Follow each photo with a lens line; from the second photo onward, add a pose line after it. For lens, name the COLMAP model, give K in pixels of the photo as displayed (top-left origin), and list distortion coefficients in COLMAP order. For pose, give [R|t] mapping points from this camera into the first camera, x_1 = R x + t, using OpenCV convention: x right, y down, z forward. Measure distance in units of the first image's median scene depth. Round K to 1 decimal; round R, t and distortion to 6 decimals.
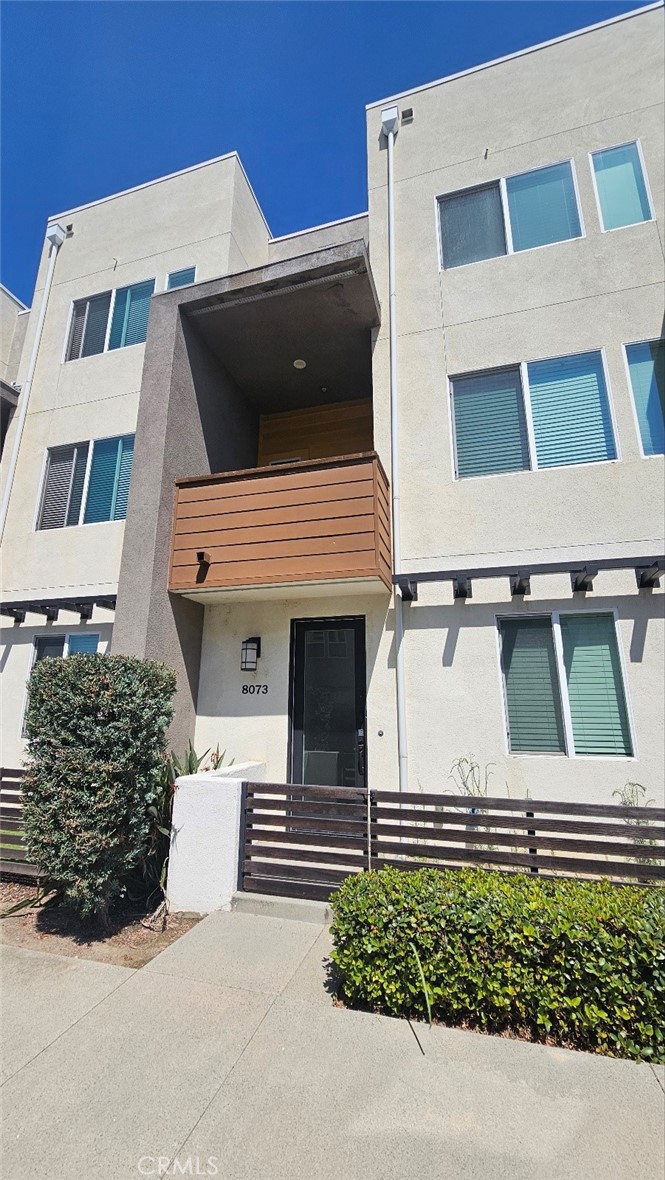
lens RADIAL K [[487.0, 0, 326.9], [0, 487.0, 583.1], [0, 0, 1]] dist [-0.007119, 0.003254]
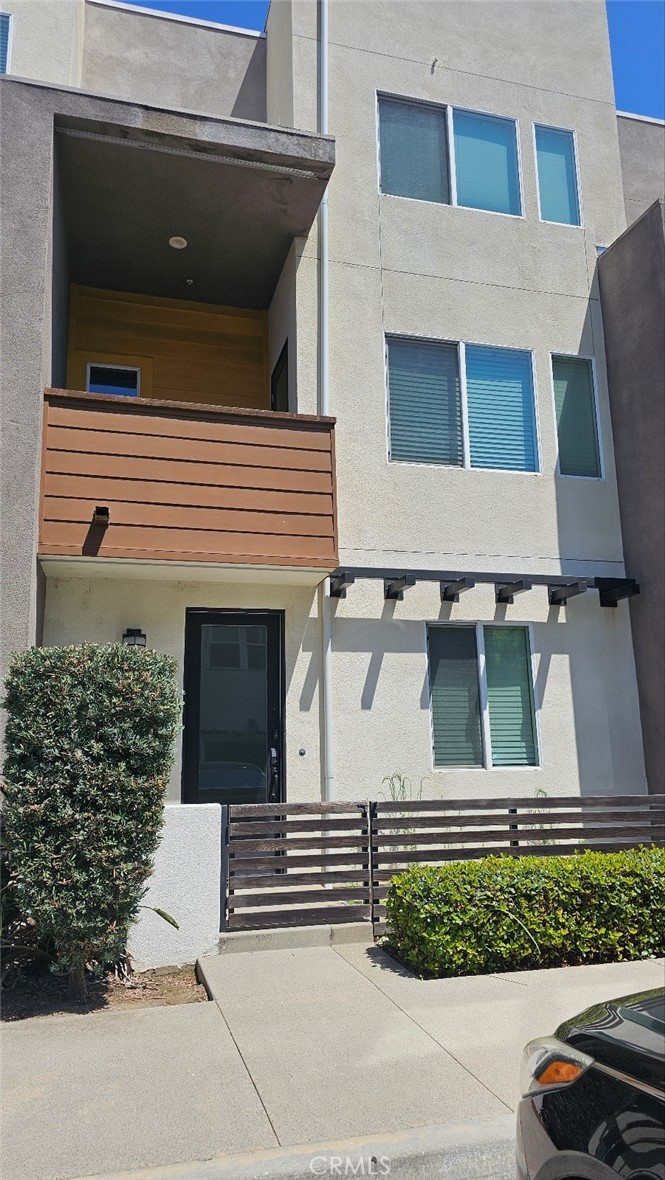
lens RADIAL K [[793.7, 0, 325.2], [0, 793.7, 587.3], [0, 0, 1]] dist [0.045868, -0.020509]
pose [[0.847743, 0.084686, 0.523603, -0.664560], [-0.108880, 0.993934, 0.015526, -0.001149], [-0.519112, -0.070172, 0.851821, -0.191850]]
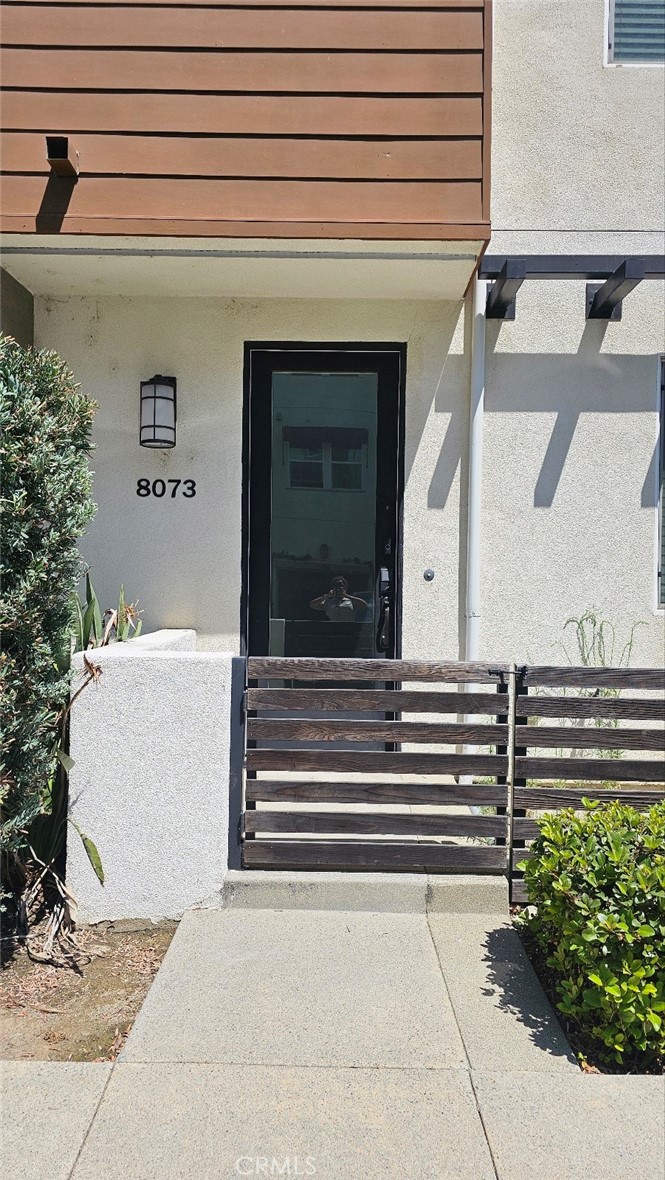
lens RADIAL K [[793.7, 0, 325.0], [0, 793.7, 586.2], [0, 0, 1]] dist [0.045868, -0.020509]
pose [[0.961526, 0.005860, 0.274652, -0.257530], [-0.076089, 0.966339, 0.245762, 0.131234], [-0.263966, -0.257204, 0.929606, 0.255270]]
